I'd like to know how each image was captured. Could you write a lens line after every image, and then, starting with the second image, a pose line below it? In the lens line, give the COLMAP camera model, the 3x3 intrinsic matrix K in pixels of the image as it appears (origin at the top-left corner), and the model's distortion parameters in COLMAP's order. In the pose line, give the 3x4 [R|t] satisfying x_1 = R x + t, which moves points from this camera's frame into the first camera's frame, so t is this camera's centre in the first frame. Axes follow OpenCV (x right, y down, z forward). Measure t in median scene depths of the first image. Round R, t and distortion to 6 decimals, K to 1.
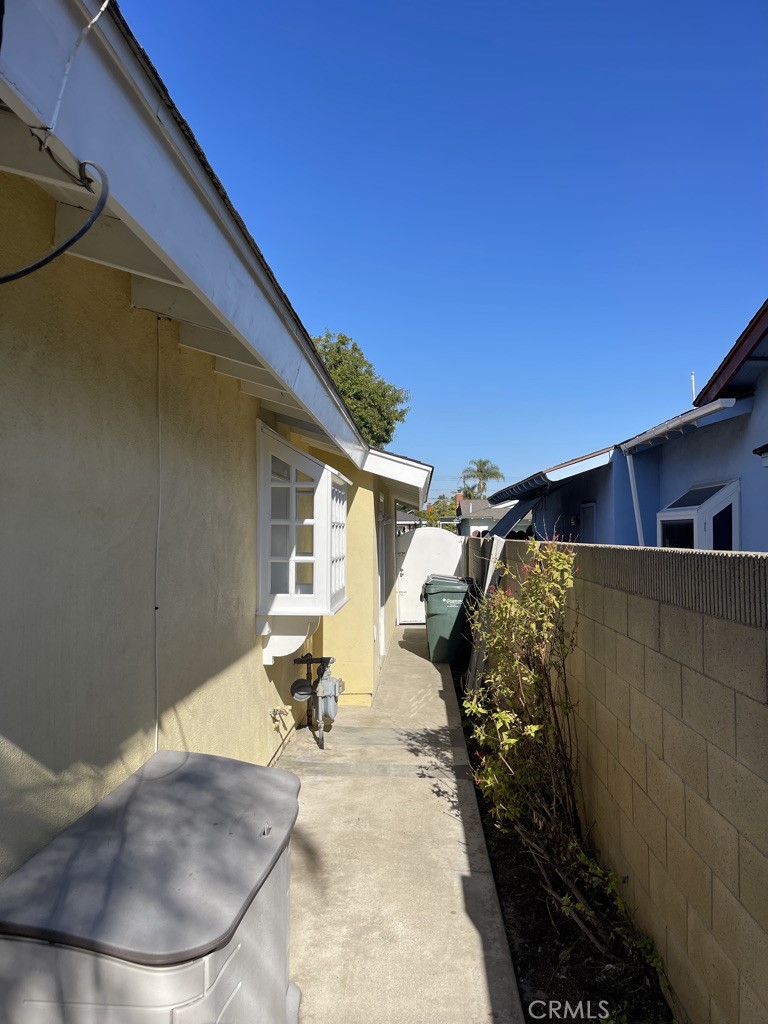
lens RADIAL K [[778.0, 0, 390.9], [0, 778.0, 516.0], [0, 0, 1]] dist [0.076858, -0.100528]
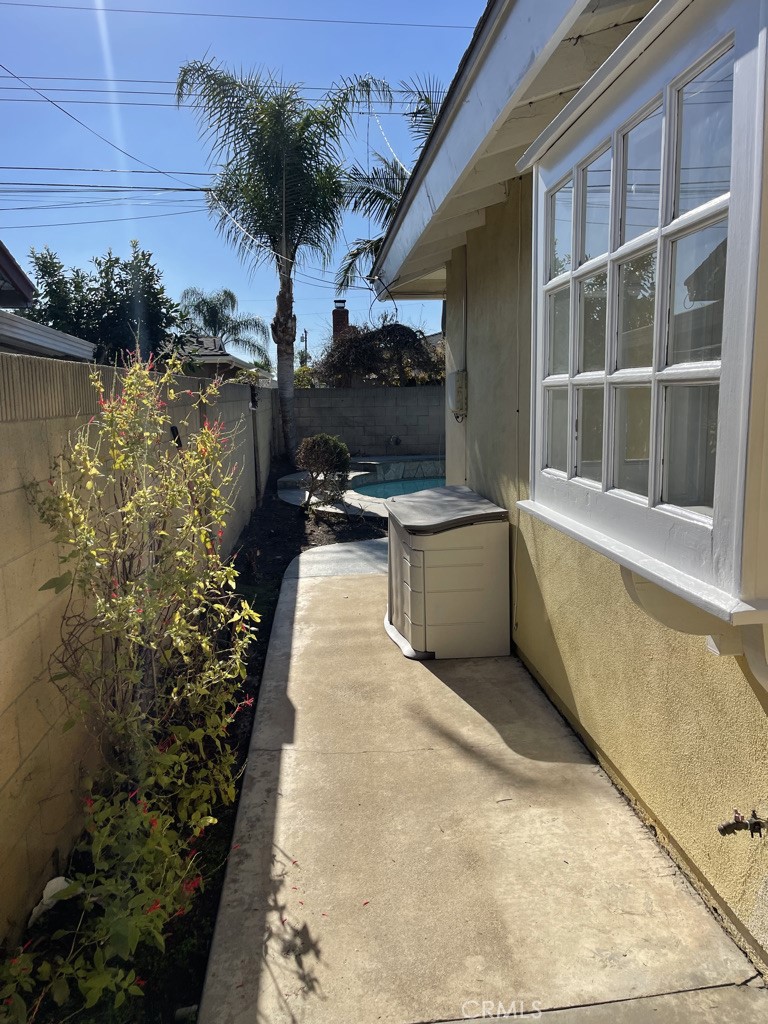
lens RADIAL K [[778.0, 0, 385.8], [0, 778.0, 509.5], [0, 0, 1]] dist [0.076858, -0.100528]
pose [[-0.993199, 0.017519, -0.115102, 0.075952], [0.004983, 0.994105, 0.108303, 0.101249], [0.116321, 0.106993, -0.987432, 1.717968]]
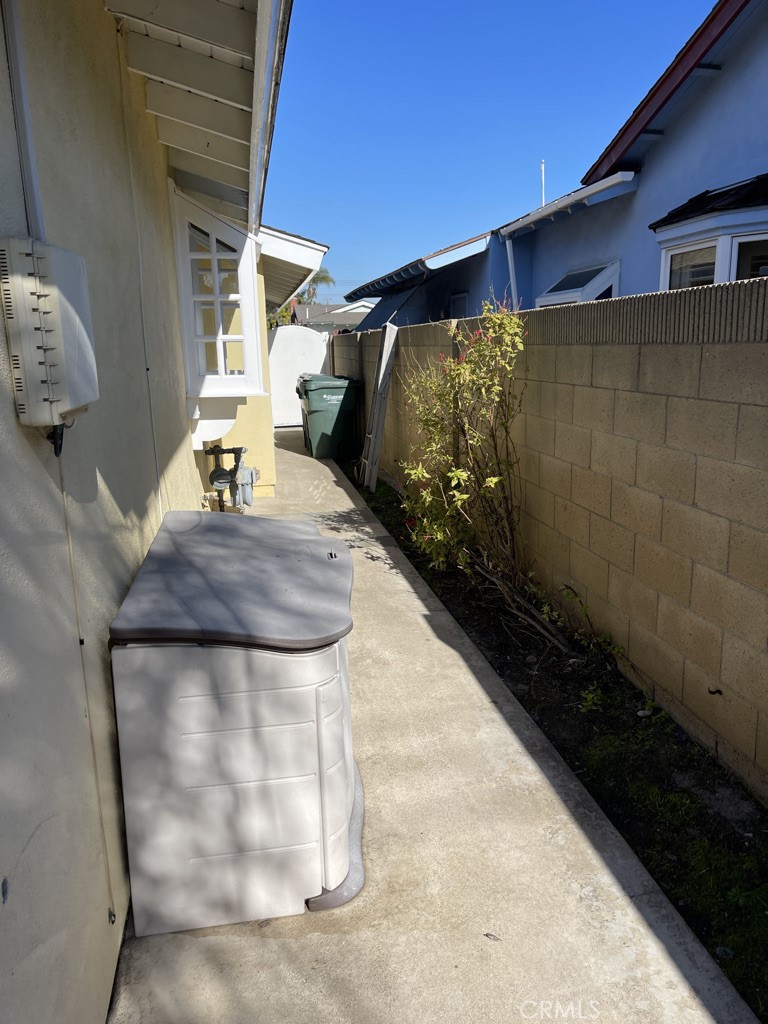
lens RADIAL K [[778.0, 0, 390.1], [0, 778.0, 519.5], [0, 0, 1]] dist [0.076858, -0.100528]
pose [[0.976543, -0.067961, 0.204317, -0.162838], [0.016795, 0.970035, 0.242386, 0.050859], [-0.214667, -0.233268, 0.948422, -0.013696]]
